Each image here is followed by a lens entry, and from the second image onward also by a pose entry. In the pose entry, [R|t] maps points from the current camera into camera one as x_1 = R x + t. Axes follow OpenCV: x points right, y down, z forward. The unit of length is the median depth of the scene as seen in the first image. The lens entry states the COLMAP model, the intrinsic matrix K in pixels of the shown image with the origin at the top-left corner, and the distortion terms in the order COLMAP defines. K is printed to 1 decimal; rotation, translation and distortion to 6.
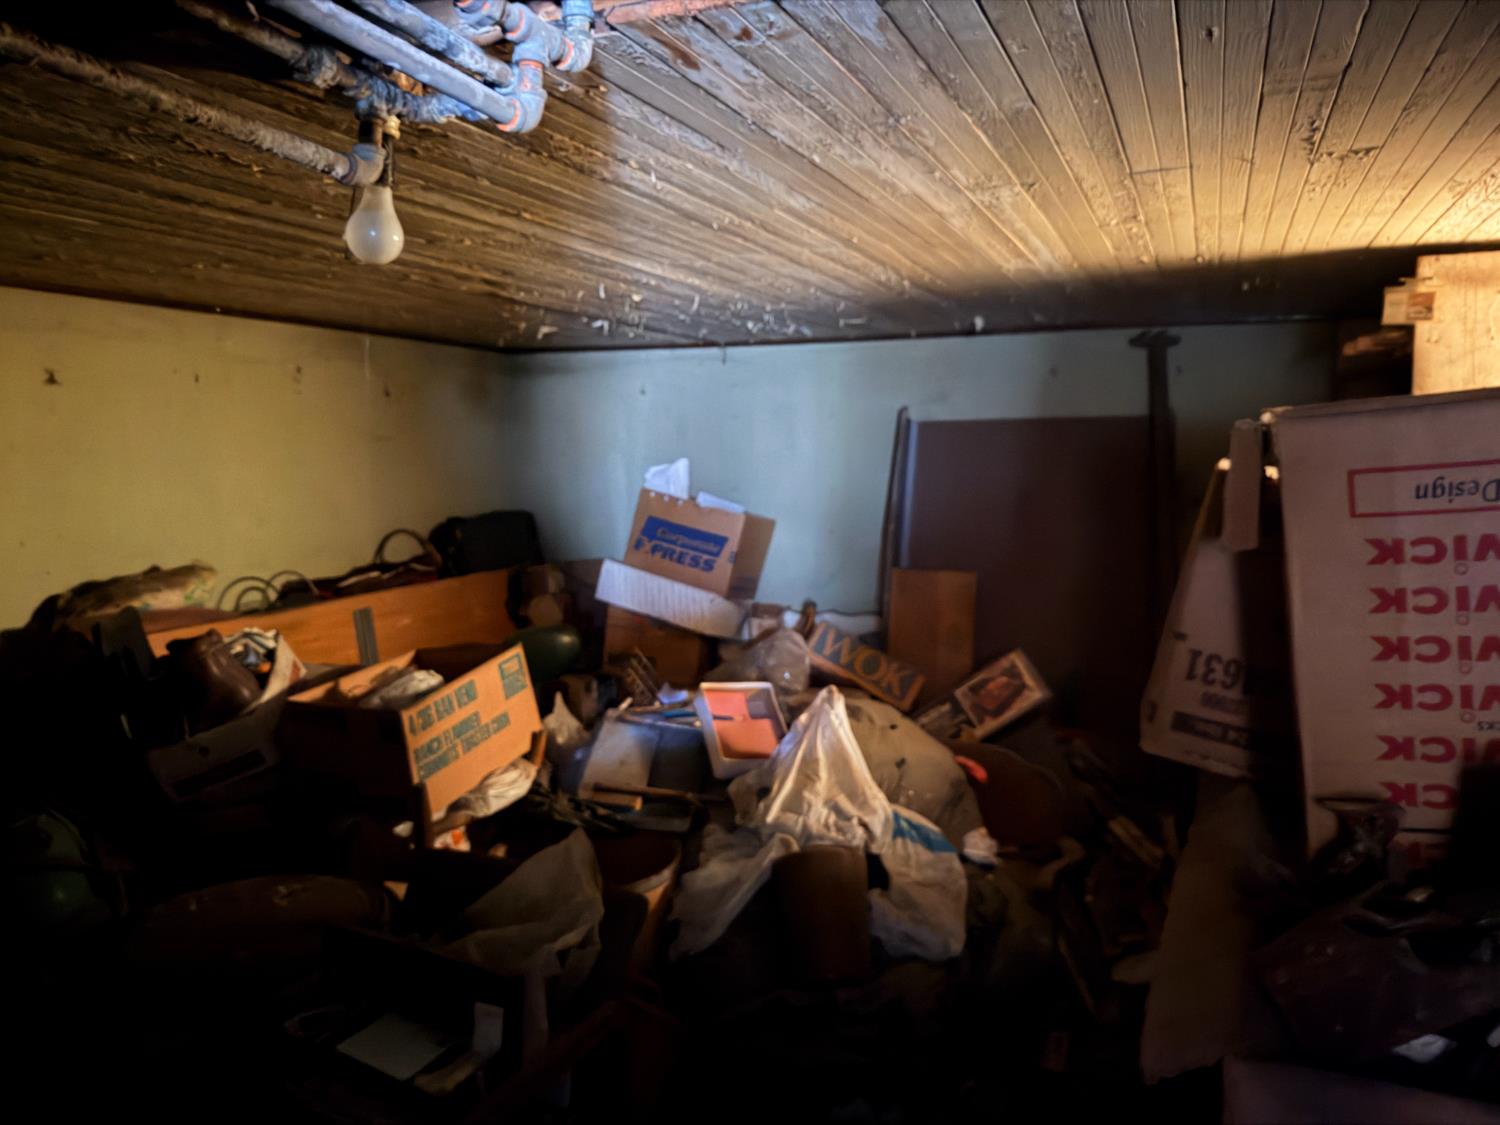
lens RADIAL K [[1098.3, 0, 750.0], [0, 1098.3, 562.5], [0, 0, 1]] dist [0.039121, -0.070739]
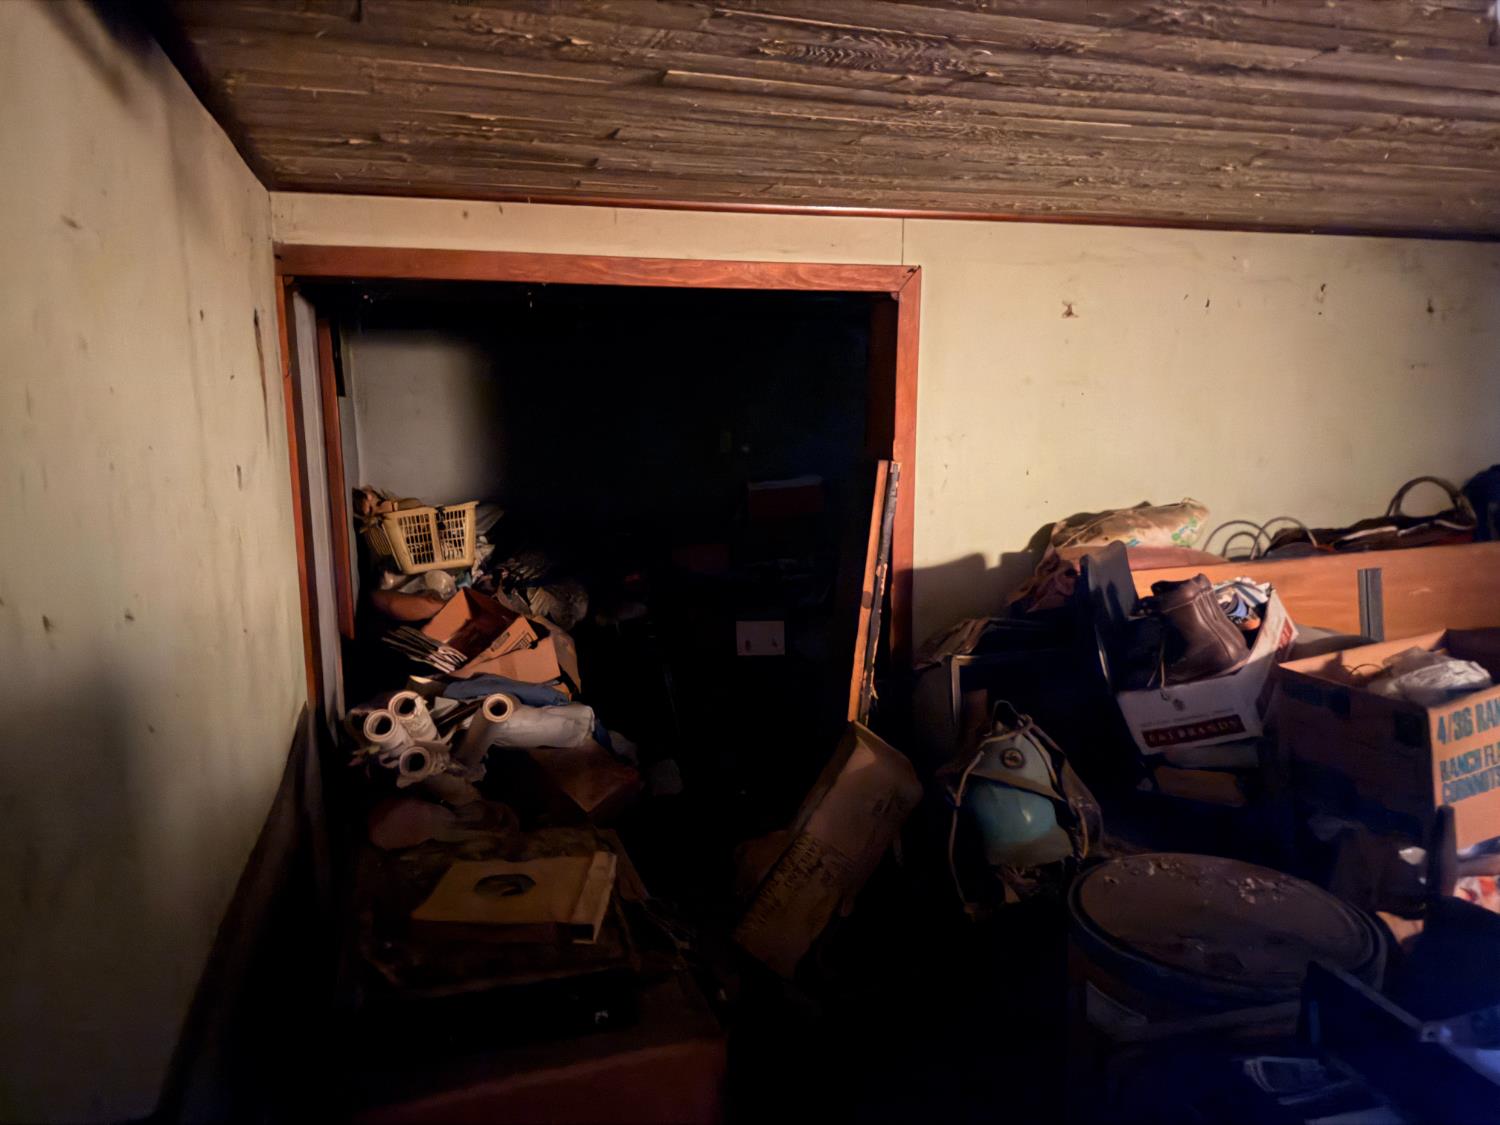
lens RADIAL K [[1098.3, 0, 750.0], [0, 1098.3, 562.5], [0, 0, 1]] dist [0.039121, -0.070739]
pose [[0.671216, 0.107538, -0.733420, -0.070725], [-0.071247, 0.994199, 0.080571, 0.004117], [0.737830, -0.001826, 0.674984, 0.113274]]
